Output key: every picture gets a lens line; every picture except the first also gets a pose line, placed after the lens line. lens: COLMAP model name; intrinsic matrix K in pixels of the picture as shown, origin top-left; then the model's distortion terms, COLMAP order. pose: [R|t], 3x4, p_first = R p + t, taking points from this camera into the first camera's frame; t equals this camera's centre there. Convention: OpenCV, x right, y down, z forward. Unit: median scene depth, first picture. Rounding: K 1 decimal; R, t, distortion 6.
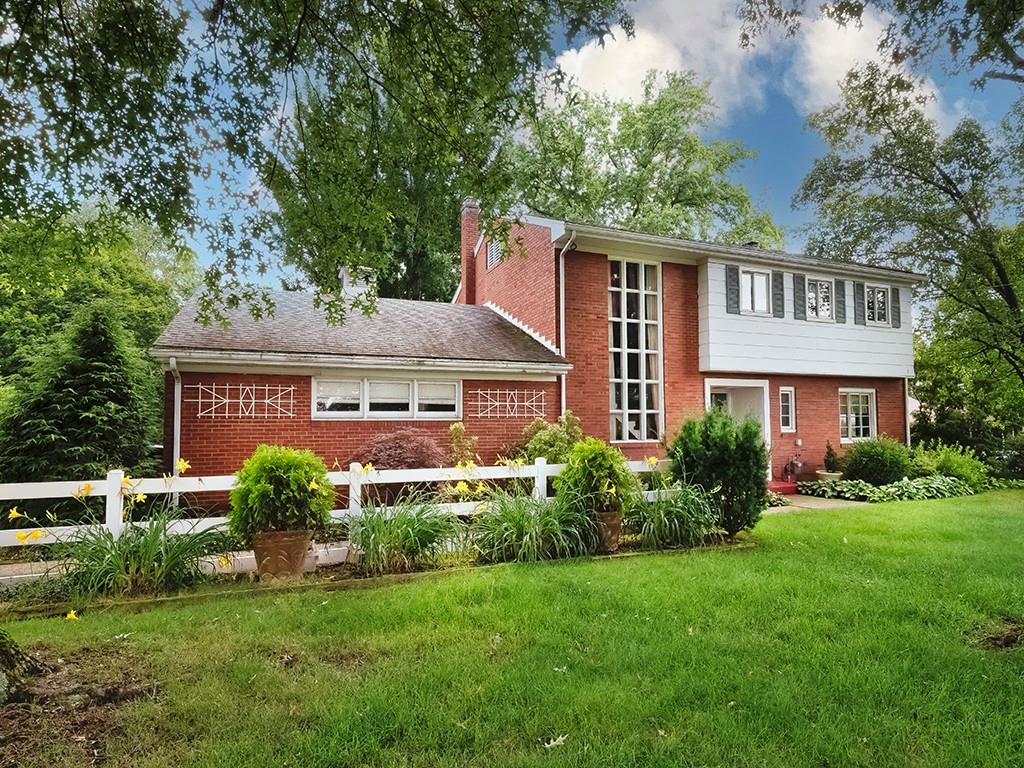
lens RADIAL K [[570.9, 0, 512.9], [0, 570.9, 381.6], [0, 0, 1]] dist [0.000979, 0.000060]
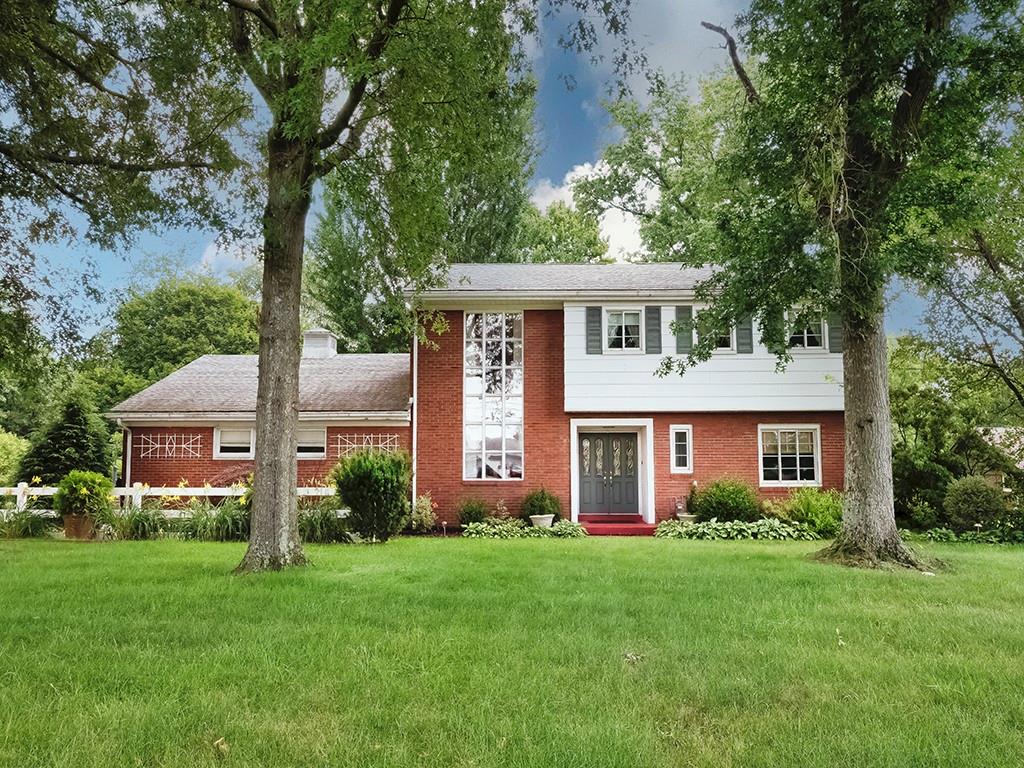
lens RADIAL K [[782.7, 0, 514.3], [0, 782.7, 393.3], [0, 0, 1]] dist [0.004829, -0.006342]
pose [[0.907937, -0.036179, -0.417541, 1.054387], [0.025830, 0.999204, -0.030413, -0.014827], [0.418309, 0.016828, 0.908149, -0.400058]]
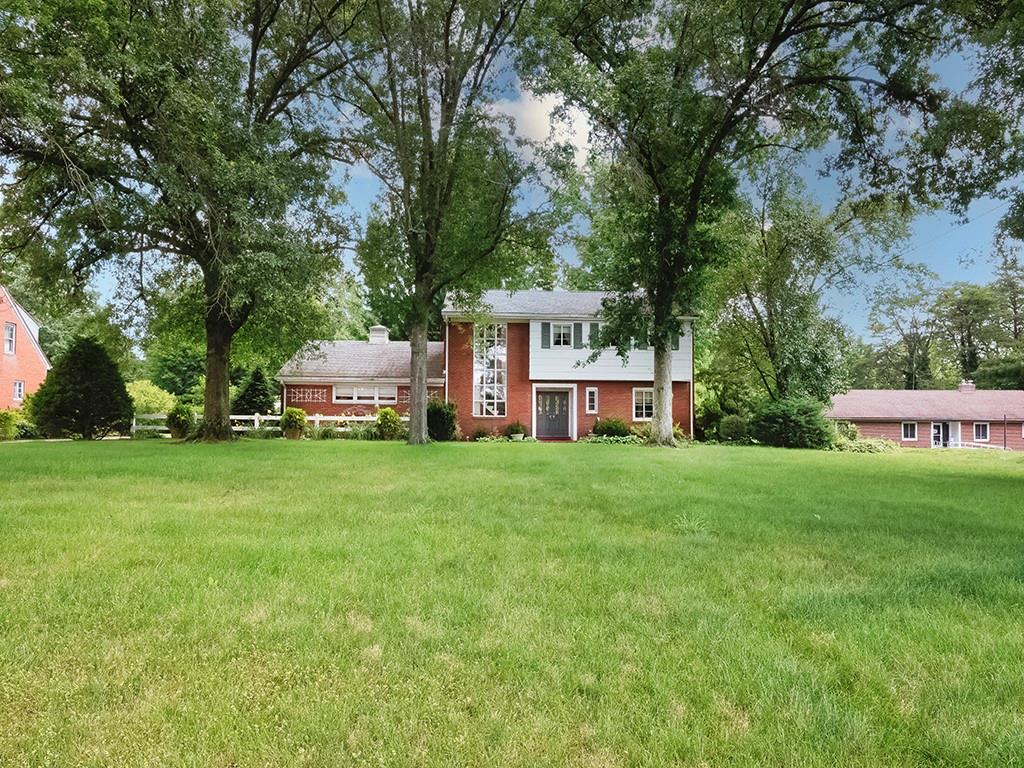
lens RADIAL K [[733.8, 0, 512.5], [0, 733.8, 382.3], [0, 0, 1]] dist [0.003003, 0.000460]
pose [[0.935448, -0.006009, -0.353414, 1.427400], [0.011827, 0.999828, 0.014305, -0.056578], [0.353267, -0.017561, 0.935358, -1.615375]]
